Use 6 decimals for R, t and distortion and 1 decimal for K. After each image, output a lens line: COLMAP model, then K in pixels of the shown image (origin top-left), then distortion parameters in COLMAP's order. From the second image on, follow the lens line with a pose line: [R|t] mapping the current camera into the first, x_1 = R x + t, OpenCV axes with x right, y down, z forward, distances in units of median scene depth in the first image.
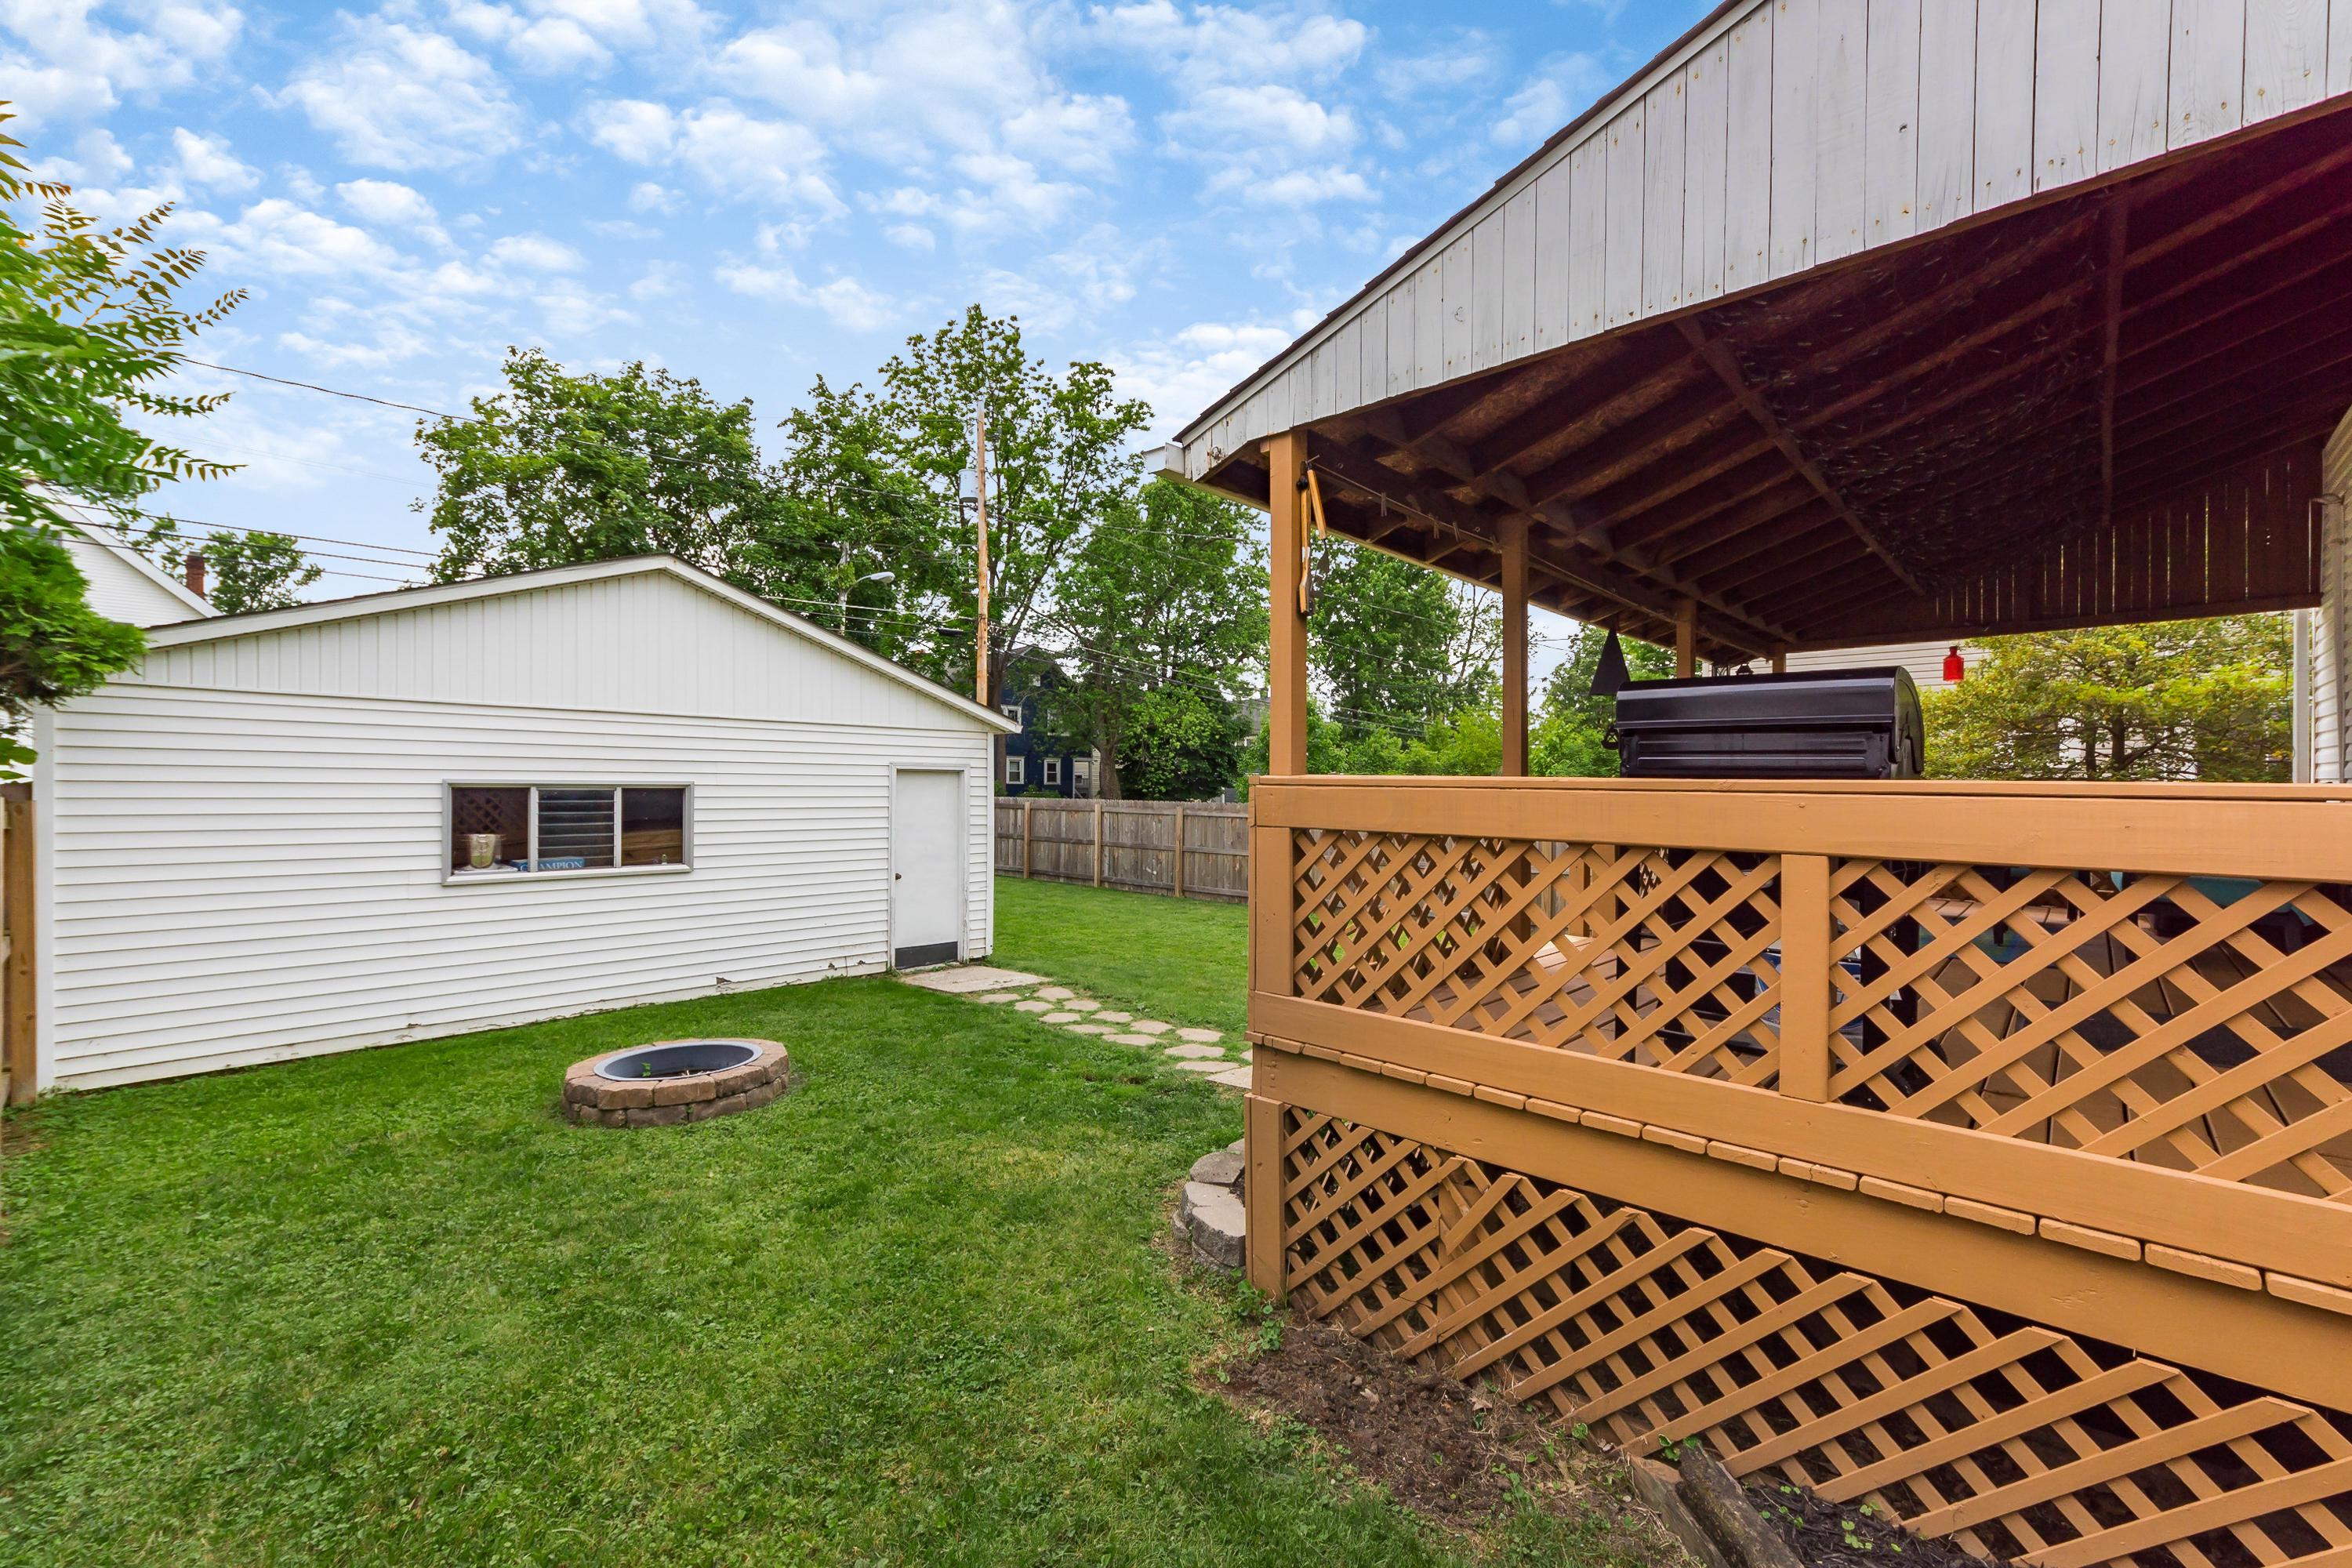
lens RADIAL K [[981.2, 0, 1158.4], [0, 981.2, 781.2], [0, 0, 1]] dist [0.001942, 0.000415]
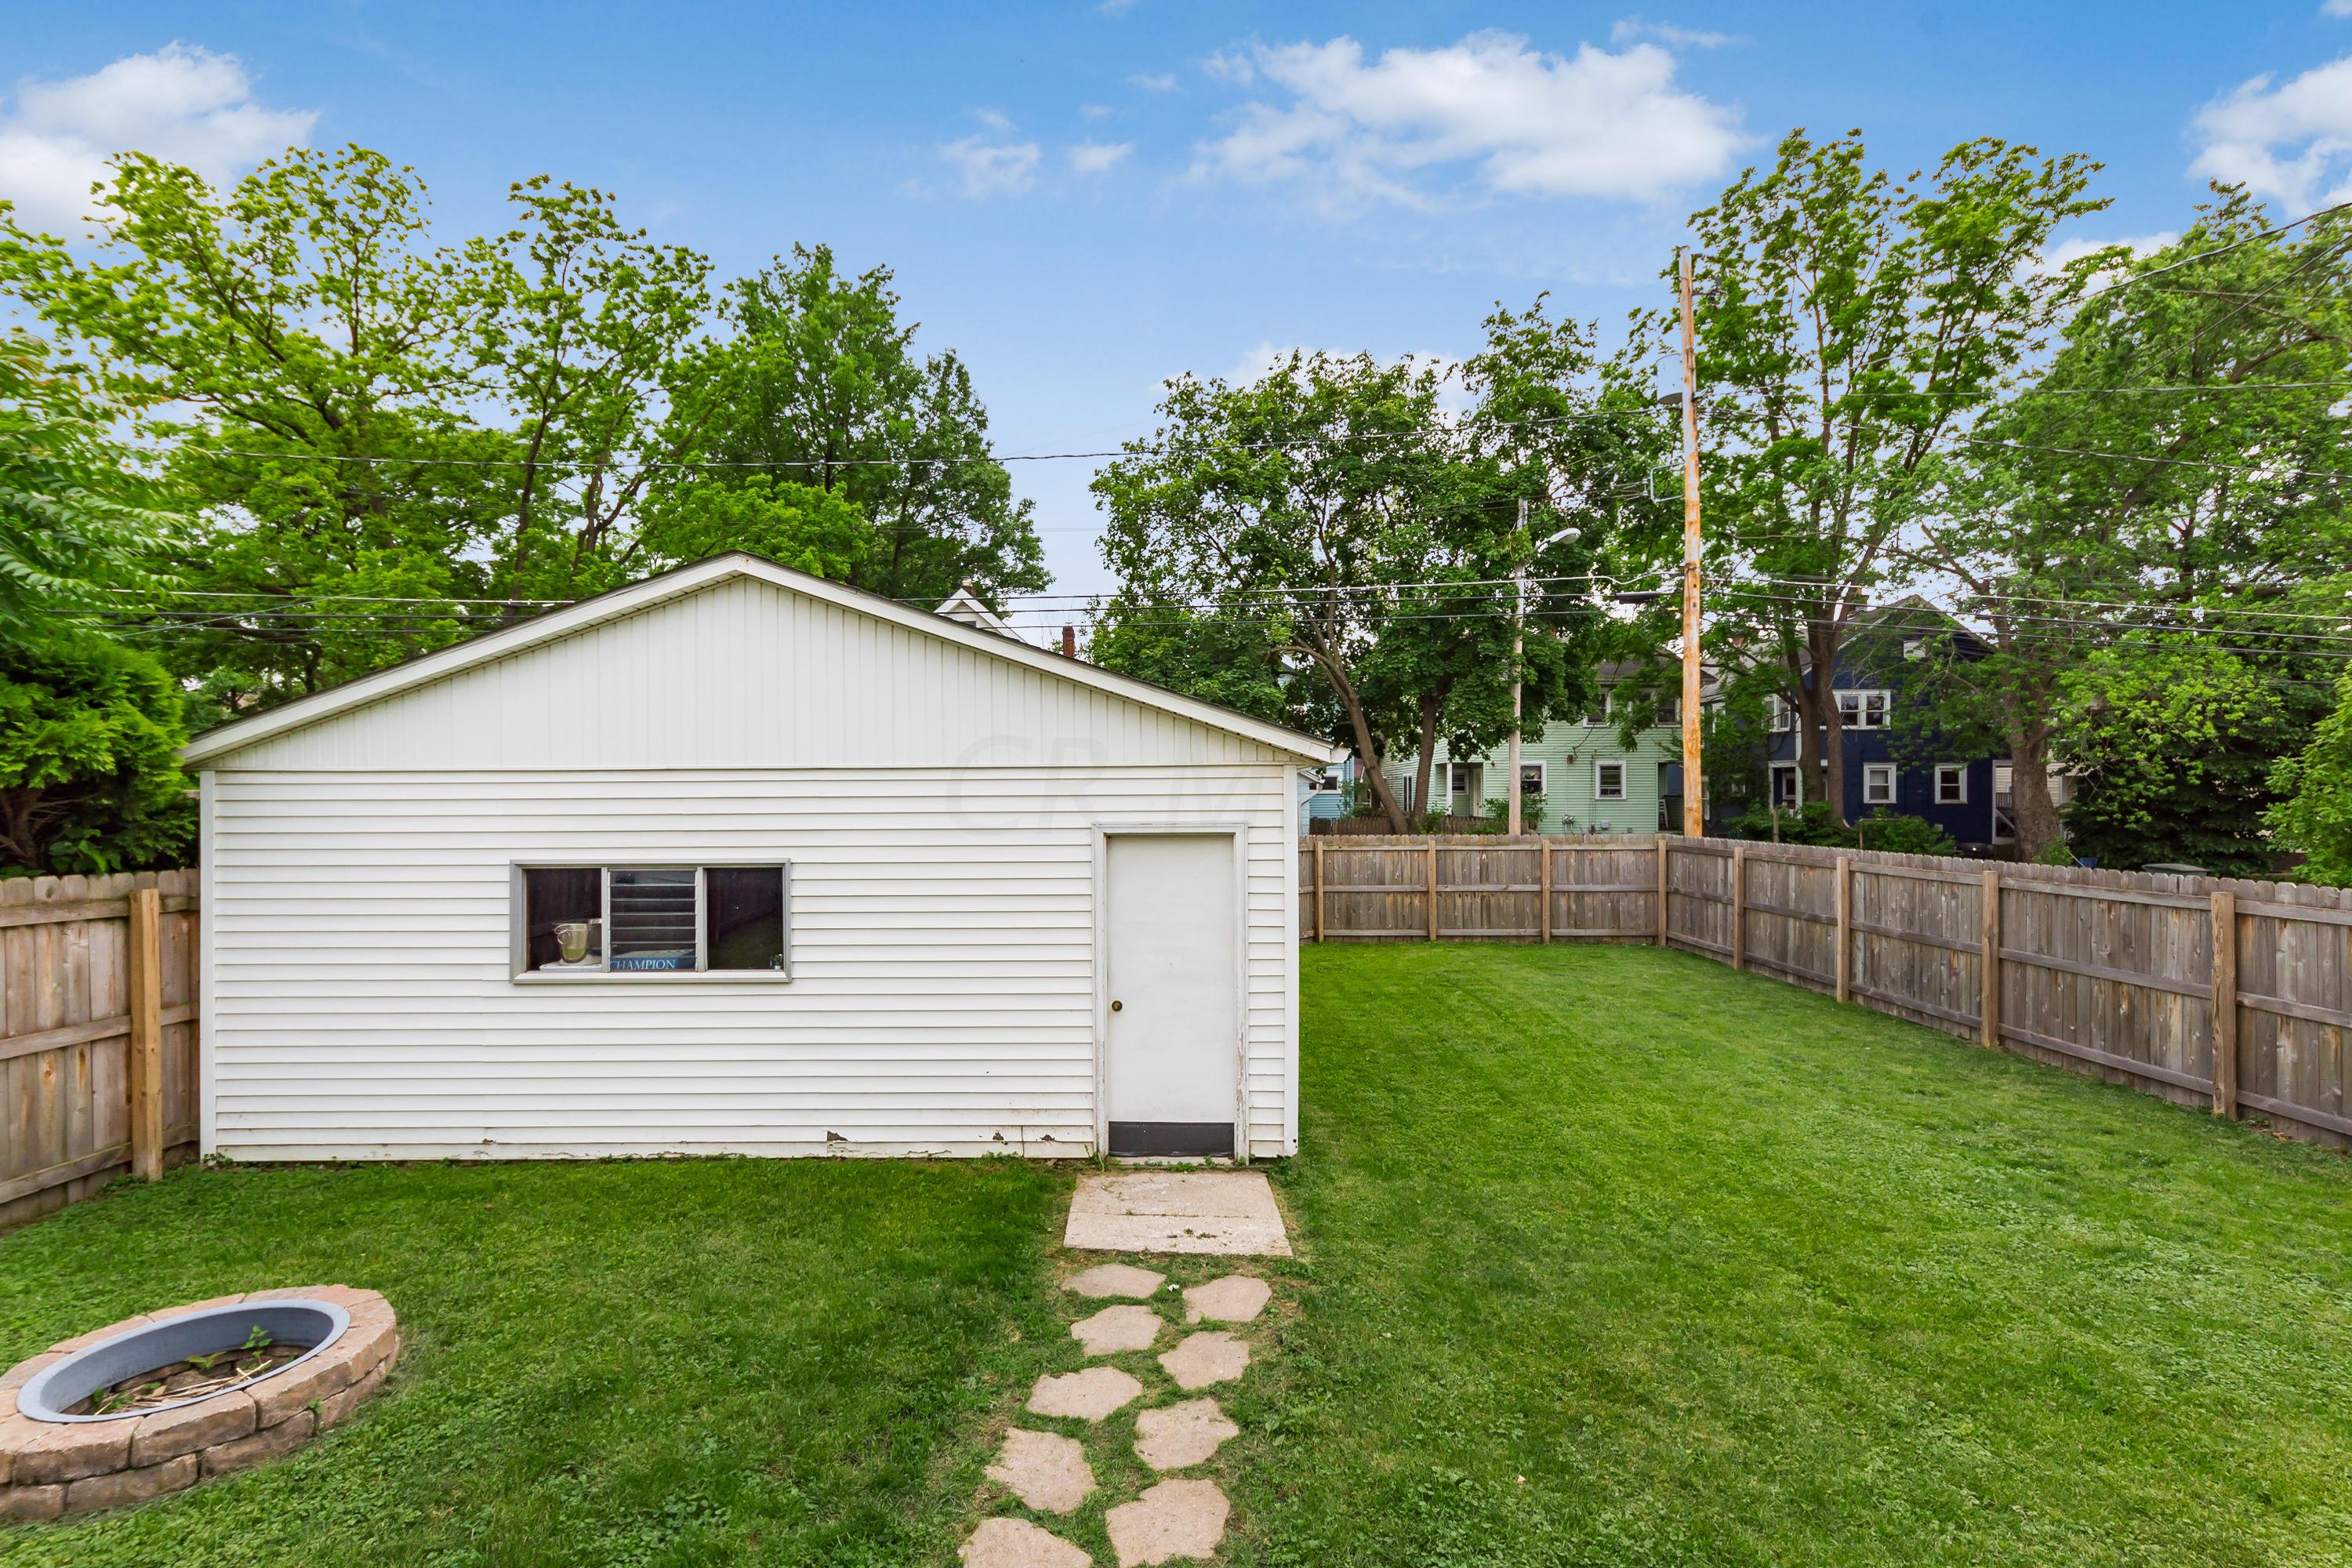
lens RADIAL K [[1059.9, 0, 1162.5], [0, 1059.9, 789.0], [0, 0, 1]] dist [0.007397, -0.002432]
pose [[0.682977, -0.017277, -0.730235, 0.235252], [0.014669, 0.999843, -0.009937, -0.031717], [0.730292, -0.003925, 0.683124, 0.537749]]
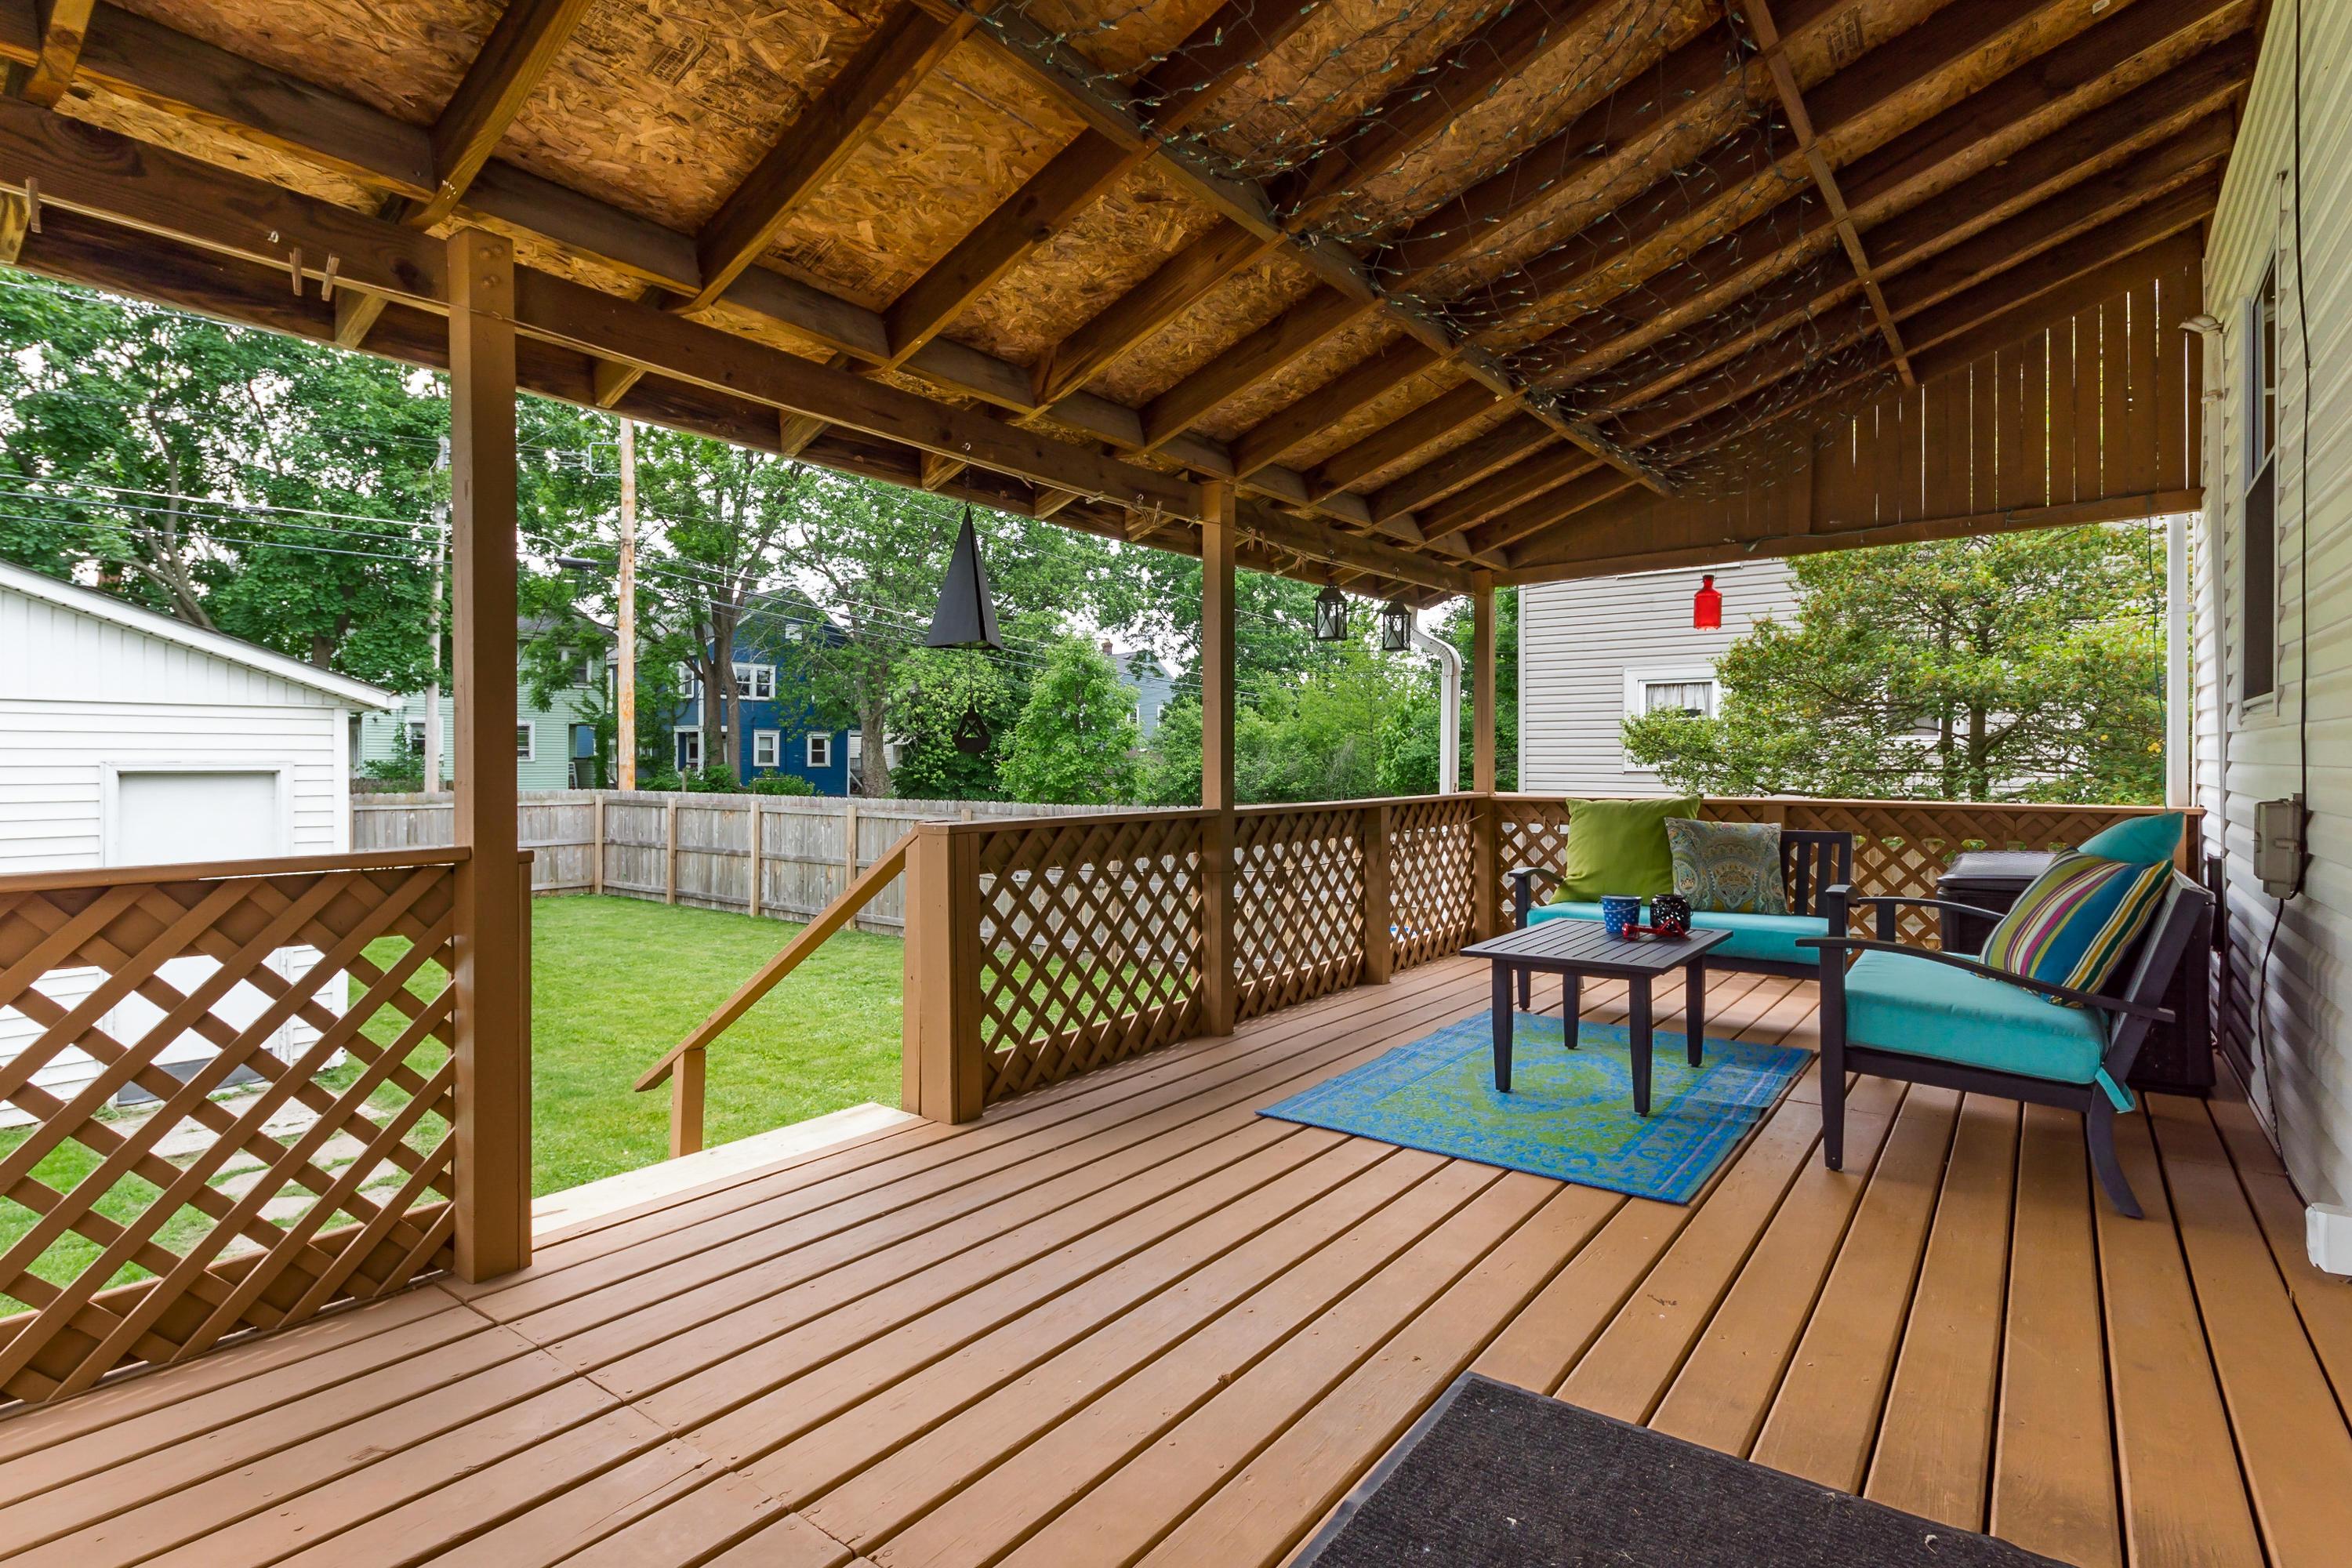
lens RADIAL K [[1178.2, 0, 1160.4], [0, 1178.2, 765.9], [0, 0, 1]] dist [-0.003746, 0.000413]
pose [[0.994395, -0.008619, 0.105372, 0.276583], [0.007678, 0.999927, 0.009333, -0.016729], [-0.105445, -0.008472, 0.994389, 0.204292]]
